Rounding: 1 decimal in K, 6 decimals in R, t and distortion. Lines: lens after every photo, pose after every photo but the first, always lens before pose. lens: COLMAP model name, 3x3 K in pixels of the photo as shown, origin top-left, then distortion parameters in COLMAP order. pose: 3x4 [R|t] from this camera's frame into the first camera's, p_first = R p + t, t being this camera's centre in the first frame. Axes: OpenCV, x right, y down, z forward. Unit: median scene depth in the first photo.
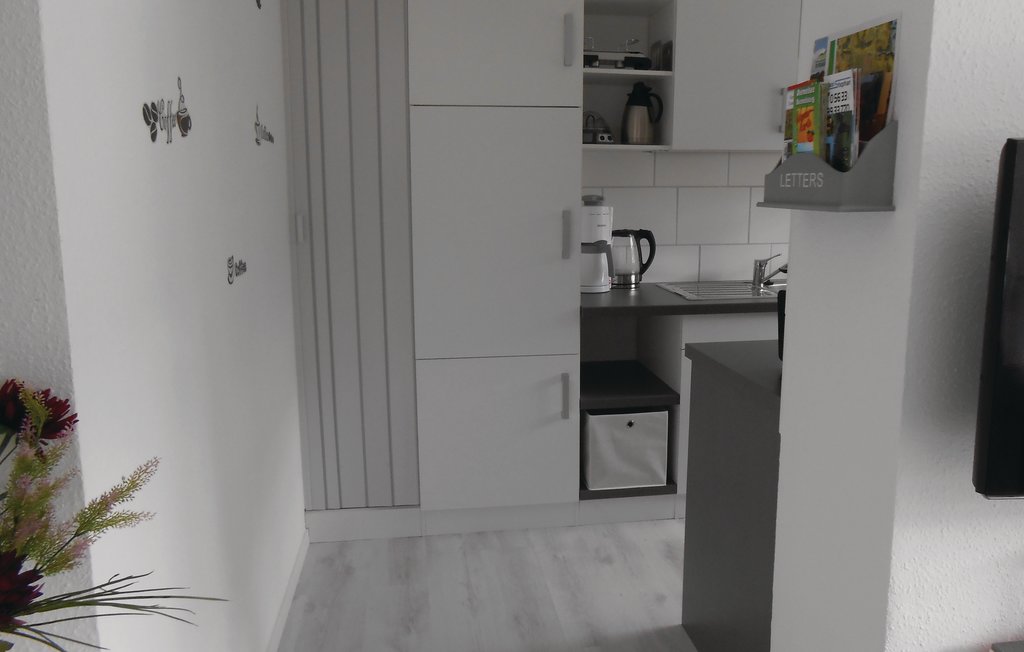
lens RADIAL K [[779.1, 0, 513.8], [0, 779.1, 321.6], [0, 0, 1]] dist [-0.054995, 0.073005]
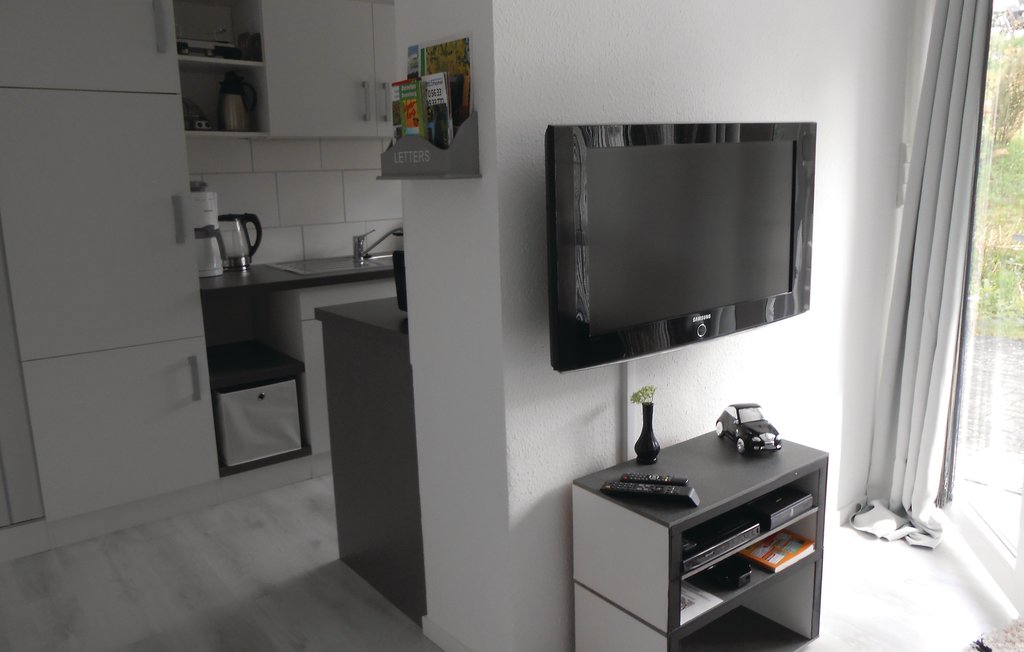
lens RADIAL K [[779.1, 0, 513.8], [0, 779.1, 321.6], [0, 0, 1]] dist [-0.054995, 0.073005]
pose [[0.859850, -0.112238, 0.498057, -0.070934], [0.105785, 0.993532, 0.041266, 0.024318], [-0.499467, 0.017205, 0.866162, -0.088570]]
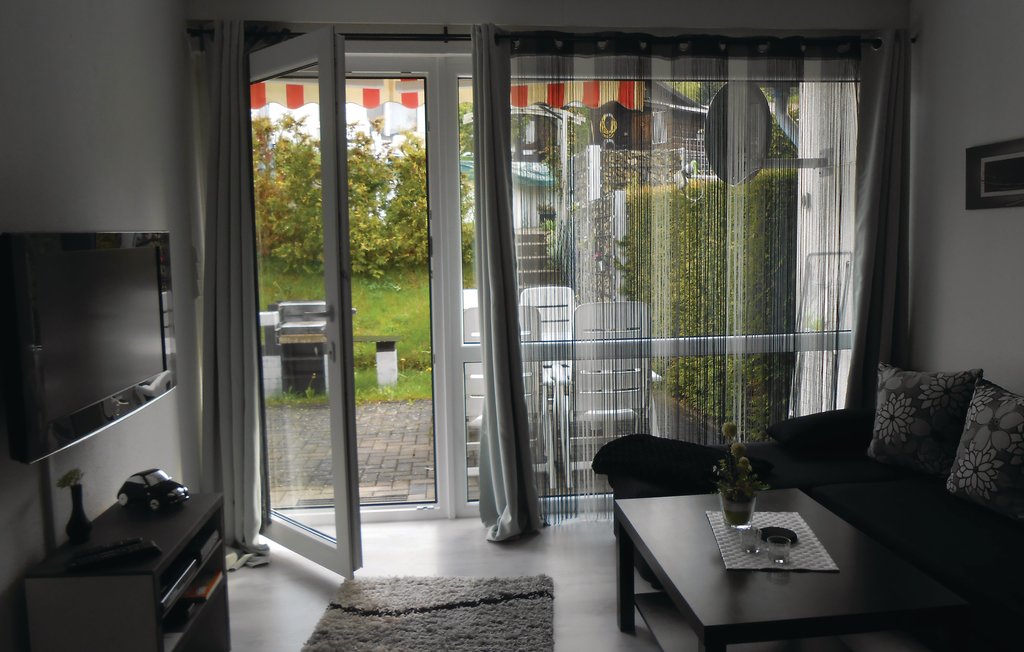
lens RADIAL K [[779.1, 0, 513.8], [0, 779.1, 321.6], [0, 0, 1]] dist [-0.054995, 0.073005]
pose [[0.033360, -0.085930, 0.995743, -0.310315], [0.187005, 0.979238, 0.078240, 0.008118], [-0.981792, 0.183599, 0.048737, -0.024909]]
